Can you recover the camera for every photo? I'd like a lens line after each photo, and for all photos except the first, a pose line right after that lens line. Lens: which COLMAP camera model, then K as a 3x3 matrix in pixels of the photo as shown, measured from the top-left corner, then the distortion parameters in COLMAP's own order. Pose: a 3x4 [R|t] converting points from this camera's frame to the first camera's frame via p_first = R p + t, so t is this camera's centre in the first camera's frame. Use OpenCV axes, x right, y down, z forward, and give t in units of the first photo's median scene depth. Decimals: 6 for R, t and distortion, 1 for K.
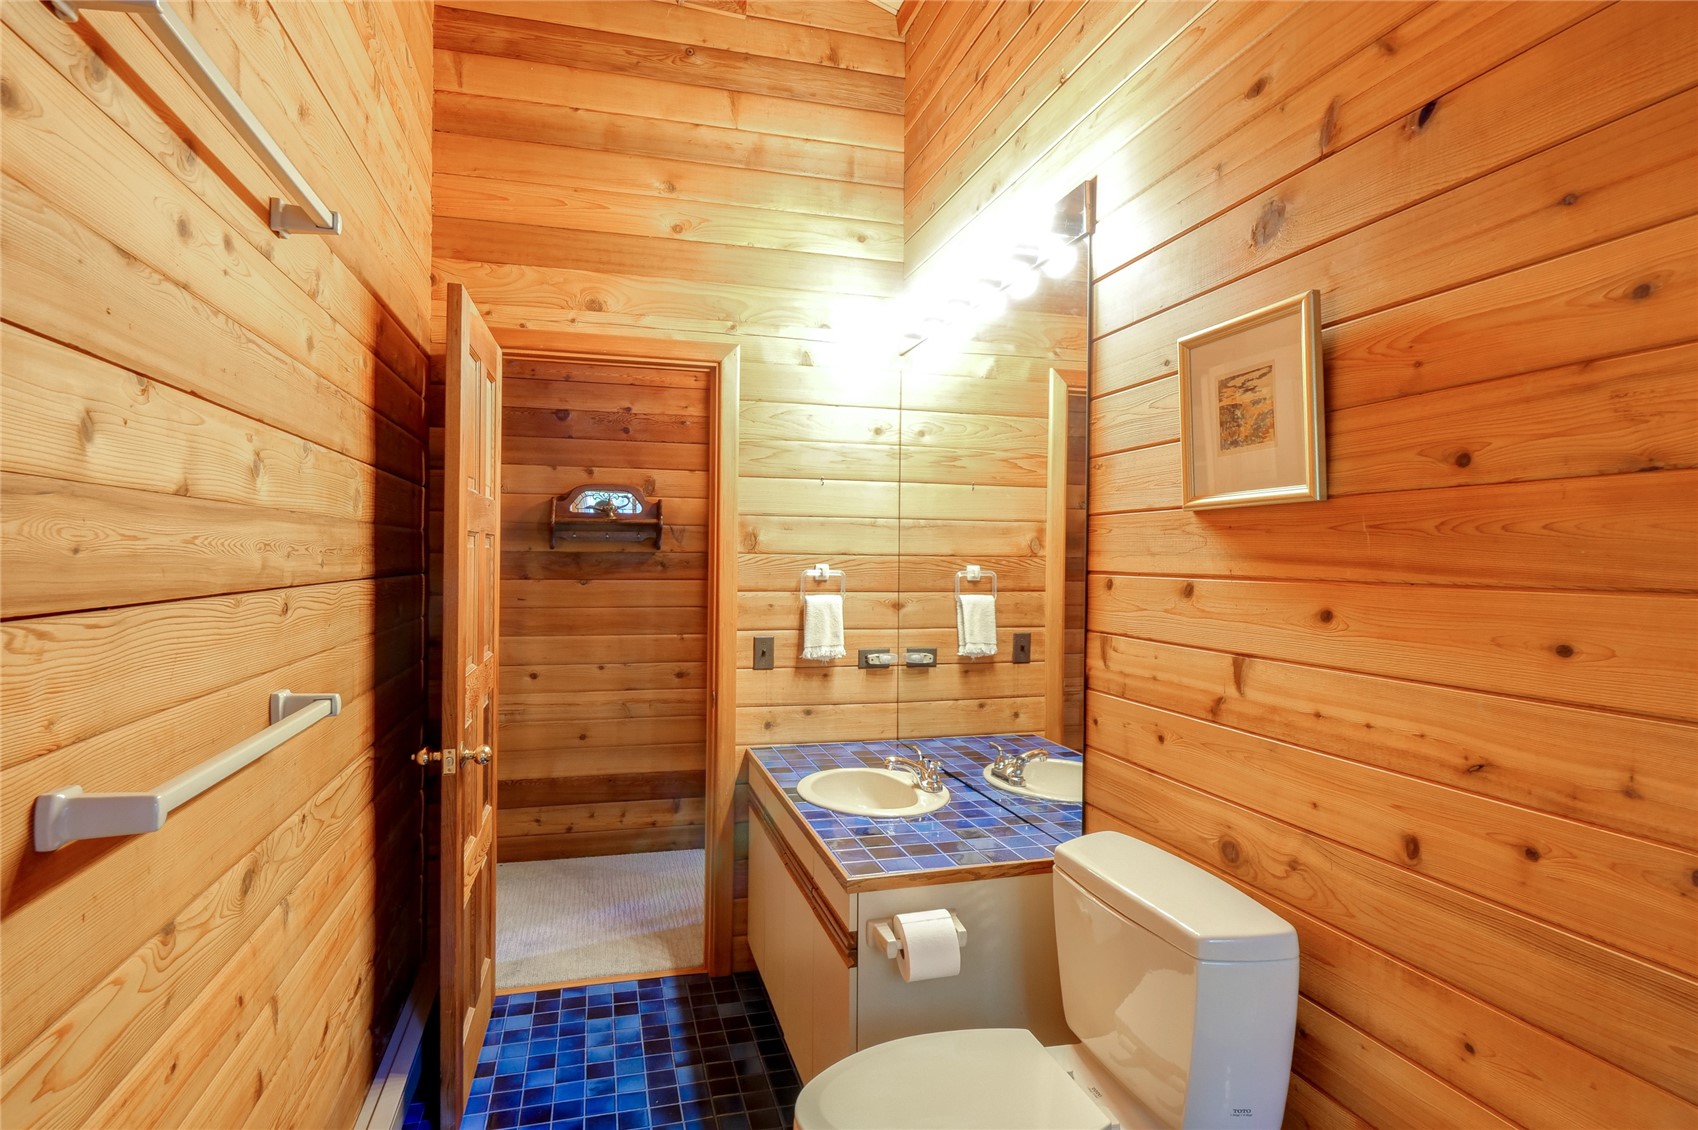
lens RADIAL K [[862.5, 0, 843.7], [0, 862.5, 559.6], [0, 0, 1]] dist [-0.011971, 0.001121]
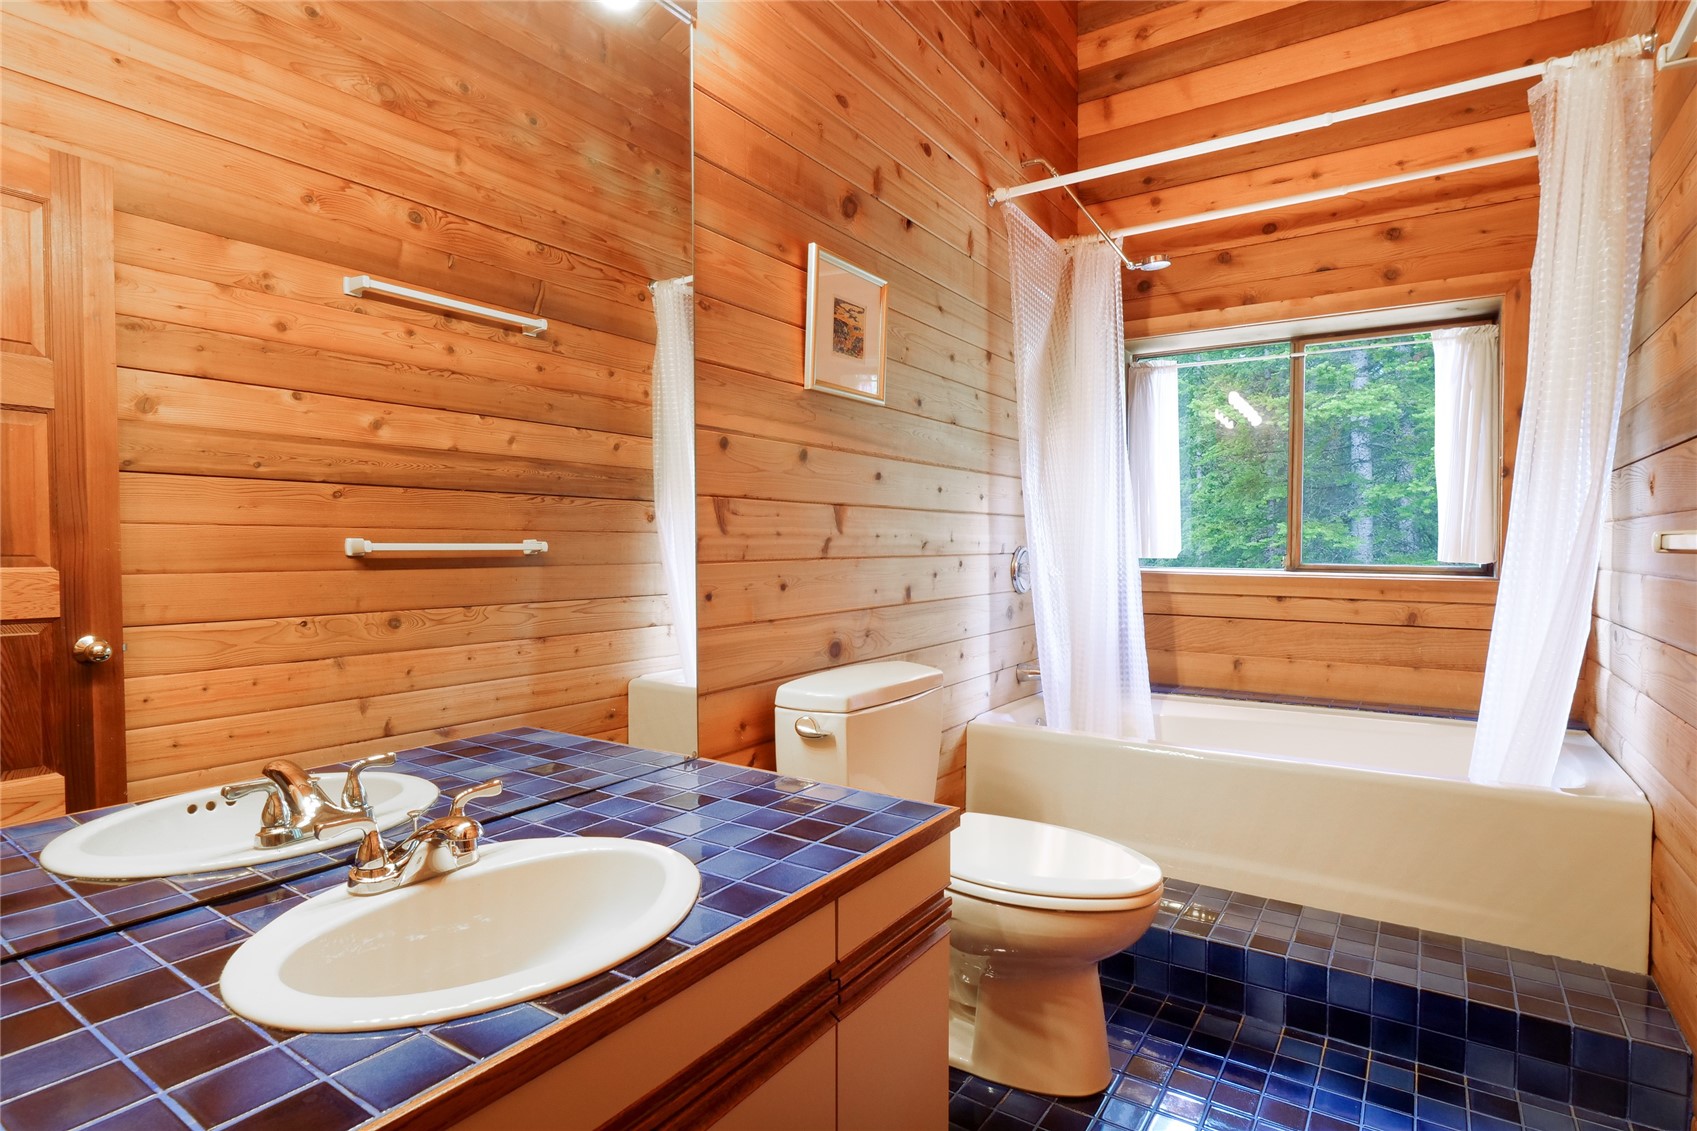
lens RADIAL K [[862.0, 0, 848.8], [0, 862.0, 560.6], [0, 0, 1]] dist [-0.011971, 0.001121]
pose [[-0.642037, -0.025190, 0.766260, -0.597648], [-0.004500, 0.999567, 0.029090, 0.156485], [-0.766661, 0.015229, -0.641872, 1.830735]]
